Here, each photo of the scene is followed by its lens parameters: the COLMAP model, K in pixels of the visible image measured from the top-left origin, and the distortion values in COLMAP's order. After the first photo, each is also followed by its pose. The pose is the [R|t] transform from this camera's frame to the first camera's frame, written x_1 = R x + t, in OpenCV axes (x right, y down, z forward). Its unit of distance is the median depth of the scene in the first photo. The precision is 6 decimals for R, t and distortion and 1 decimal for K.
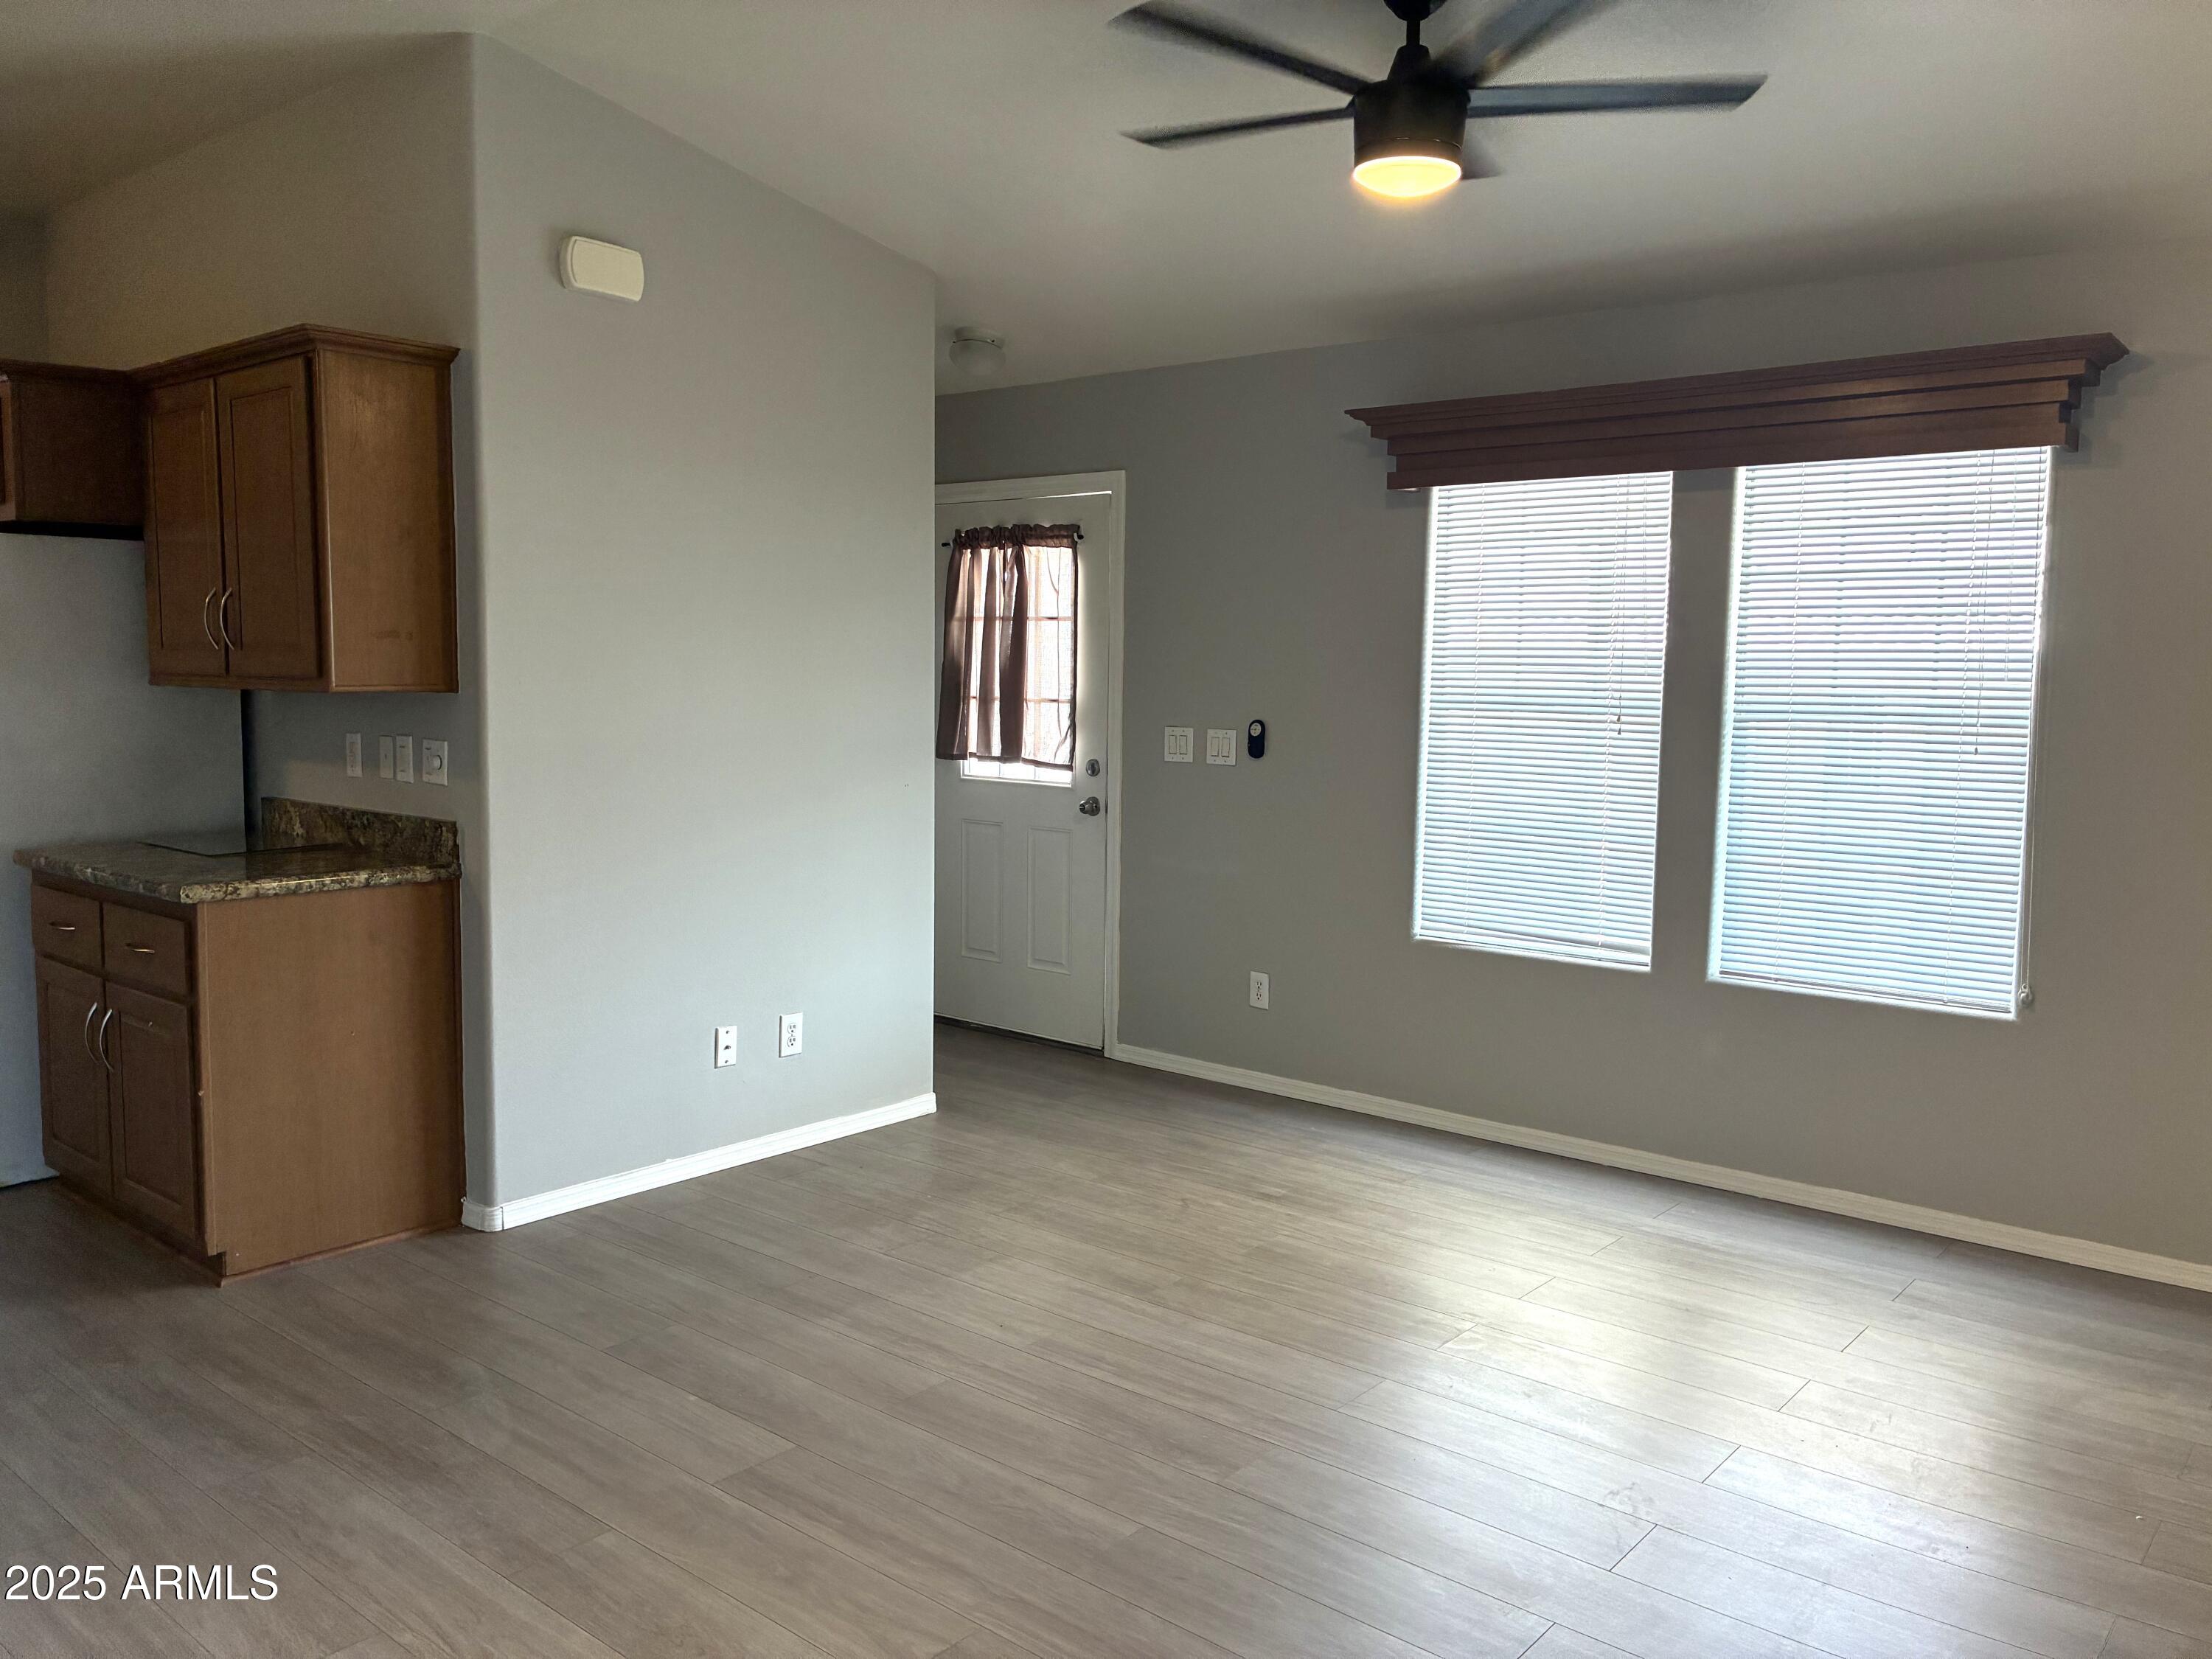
lens RADIAL K [[1769.3, 0, 1093.8], [0, 1769.3, 826.1], [0, 0, 1]] dist [0.048726, -0.065648]
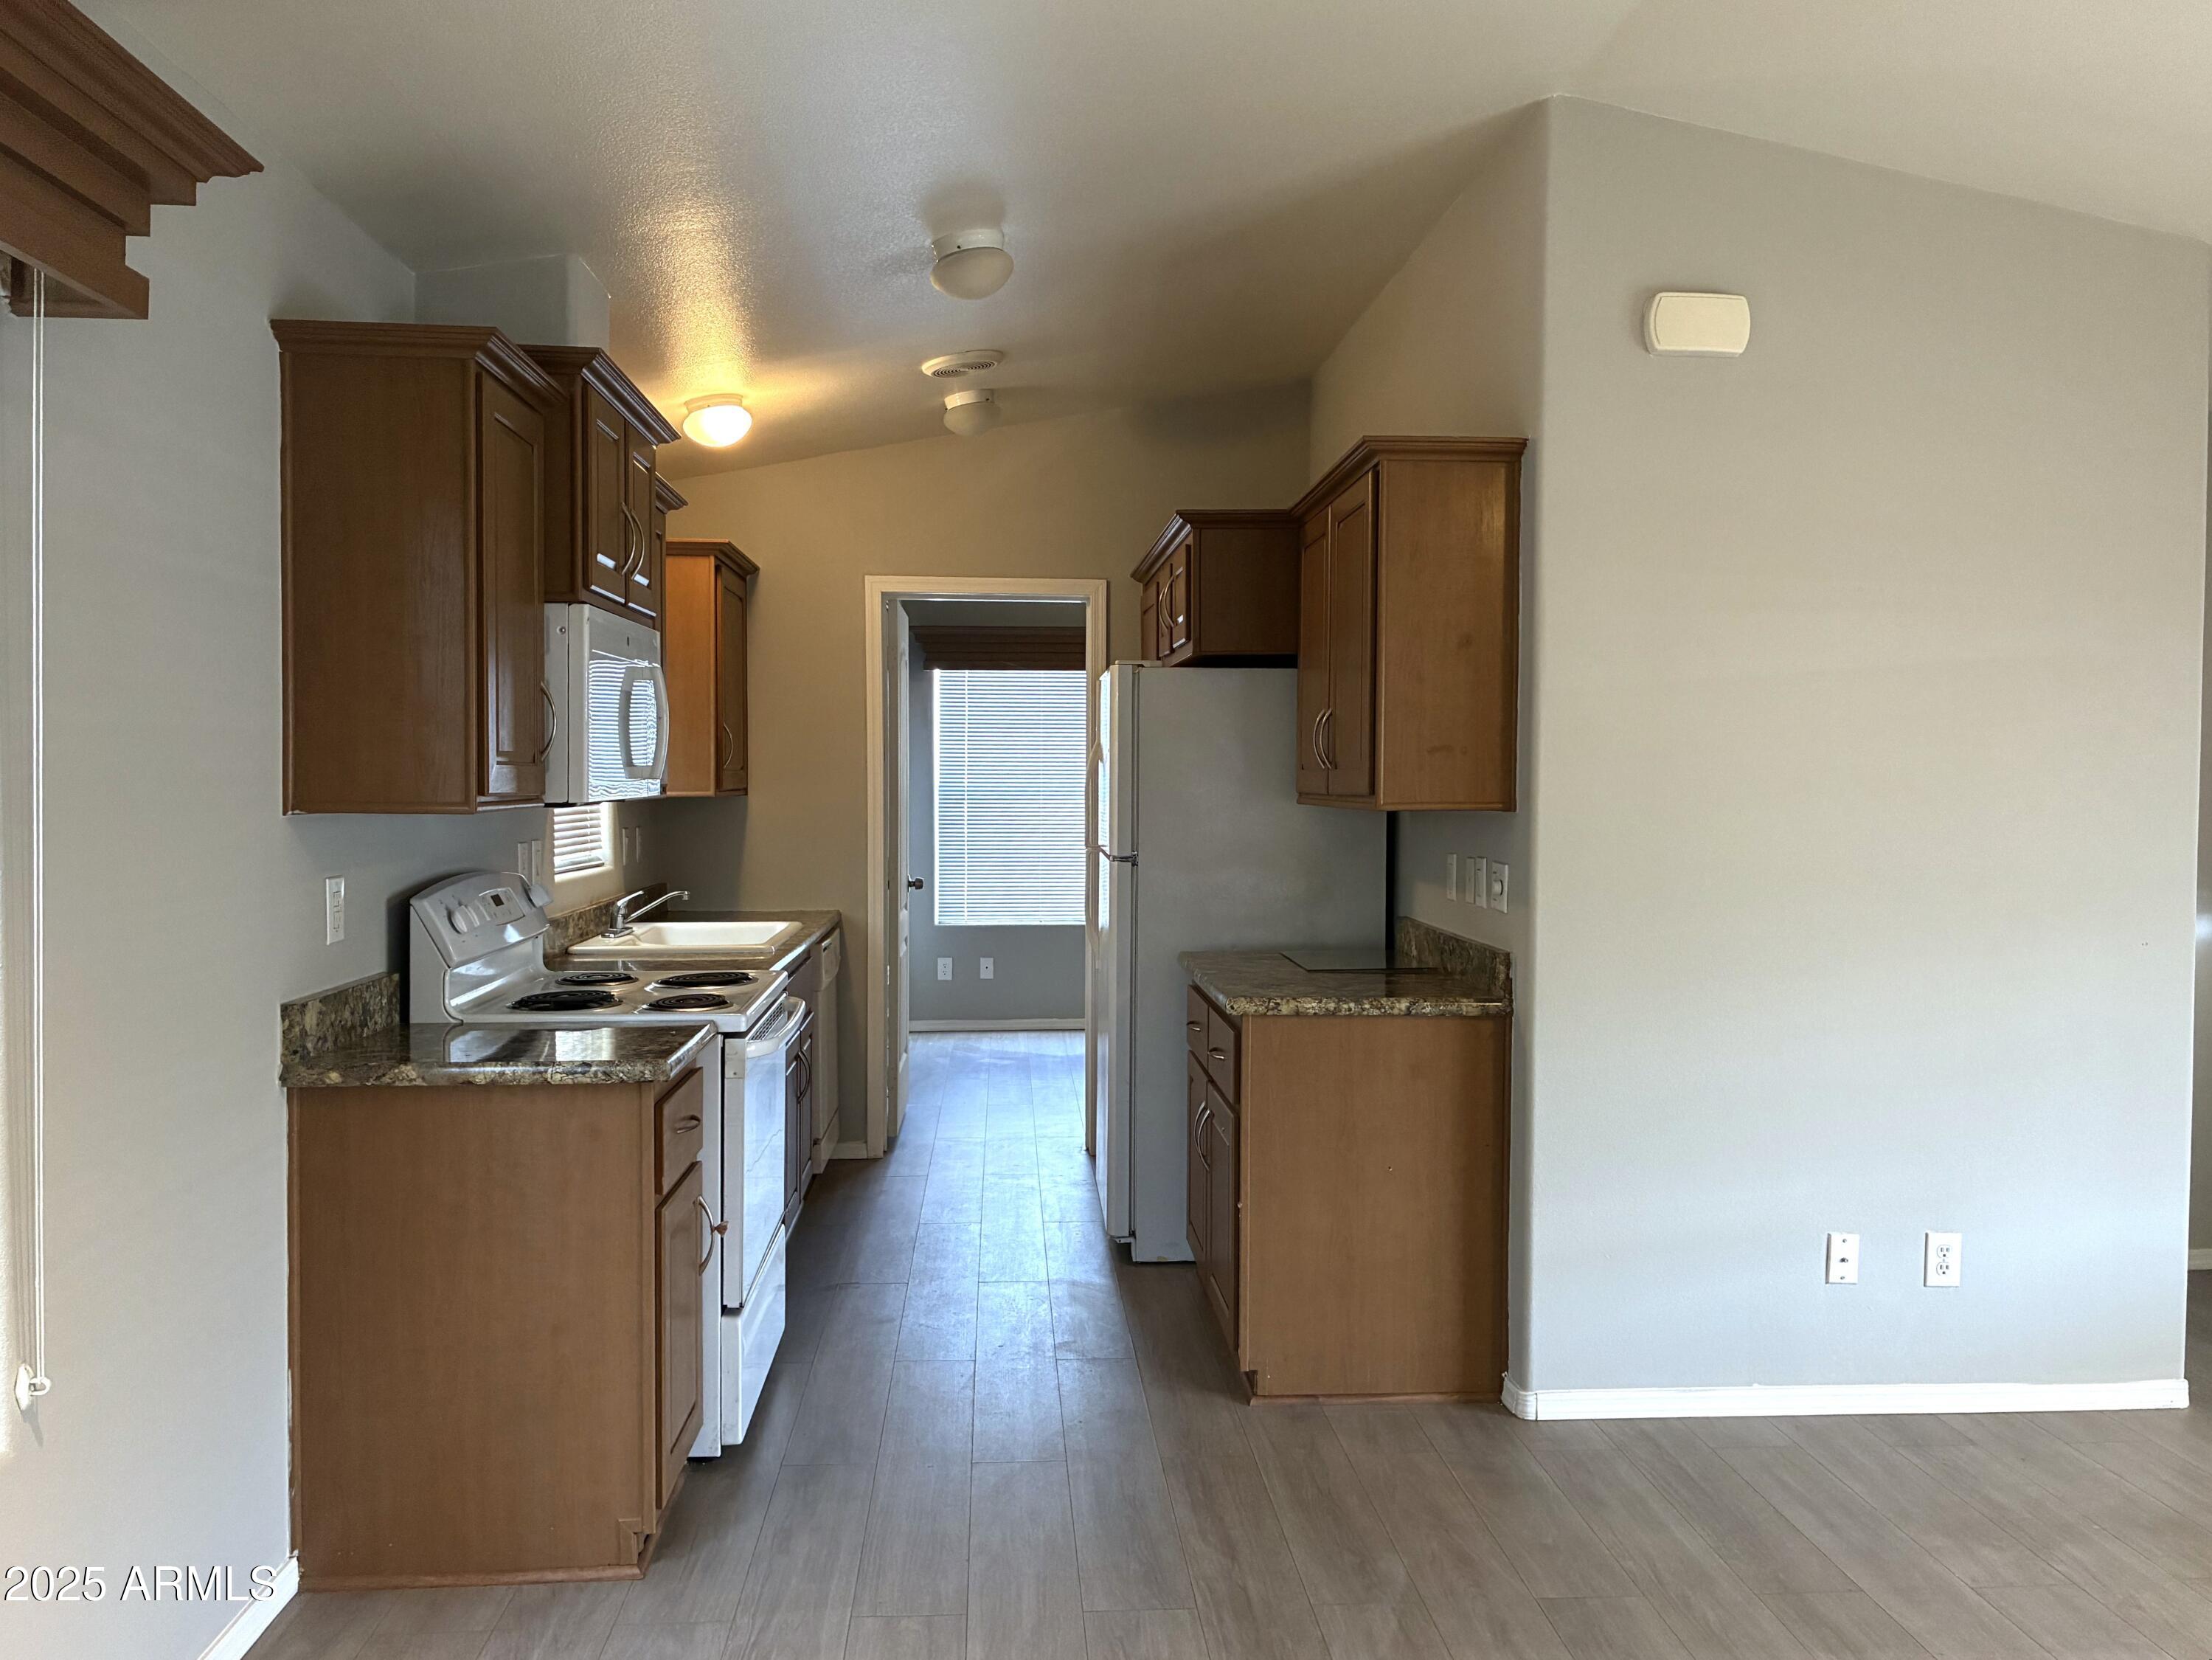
lens RADIAL K [[1769.6, 0, 1058.0], [0, 1769.6, 833.4], [0, 0, 1]] dist [0.048726, -0.065648]
pose [[0.679081, 0.011835, -0.733968, 0.151799], [-0.064954, 0.996917, -0.044022, -0.008517], [0.731184, 0.077569, 0.677756, 0.209578]]
